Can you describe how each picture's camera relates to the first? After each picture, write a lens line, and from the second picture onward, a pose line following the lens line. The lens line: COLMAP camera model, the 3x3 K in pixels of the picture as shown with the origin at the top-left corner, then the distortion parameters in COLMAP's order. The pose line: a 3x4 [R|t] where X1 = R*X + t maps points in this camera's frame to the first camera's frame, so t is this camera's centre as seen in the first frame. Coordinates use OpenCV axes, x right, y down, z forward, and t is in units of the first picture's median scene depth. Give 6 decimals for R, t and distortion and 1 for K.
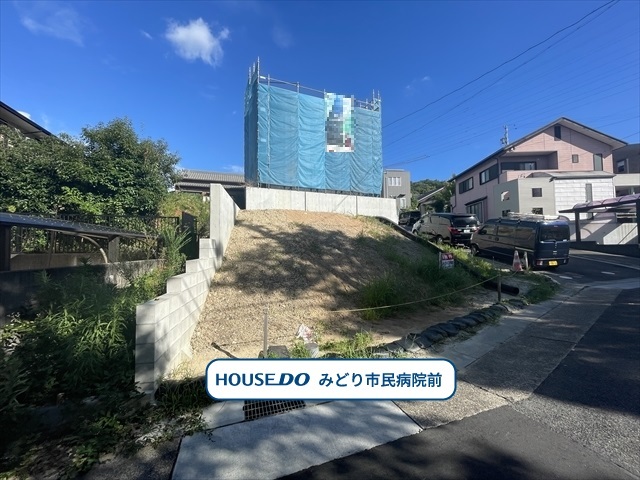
lens RADIAL K [[257.2, 0, 322.2], [0, 257.2, 237.1], [0, 0, 1]] dist [-0.004231, -0.000572]
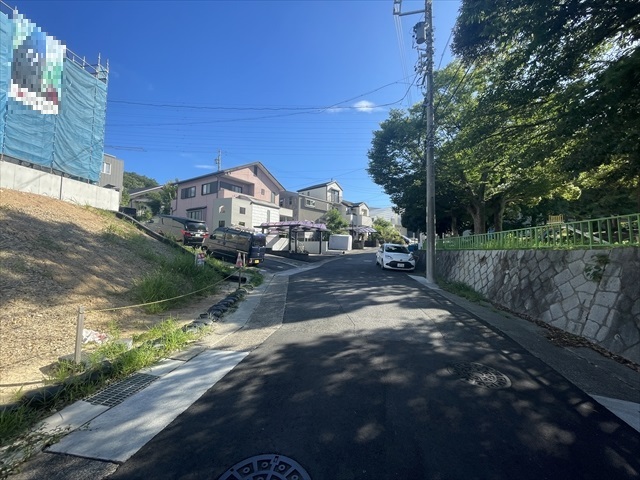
lens RADIAL K [[257.2, 0, 322.2], [0, 257.2, 237.1], [0, 0, 1]] dist [-0.004231, -0.000572]
pose [[0.484525, 0.072490, 0.871769, -0.178395], [-0.062109, 0.996896, -0.048375, 0.006197], [-0.872570, -0.030706, 0.487523, -0.045809]]
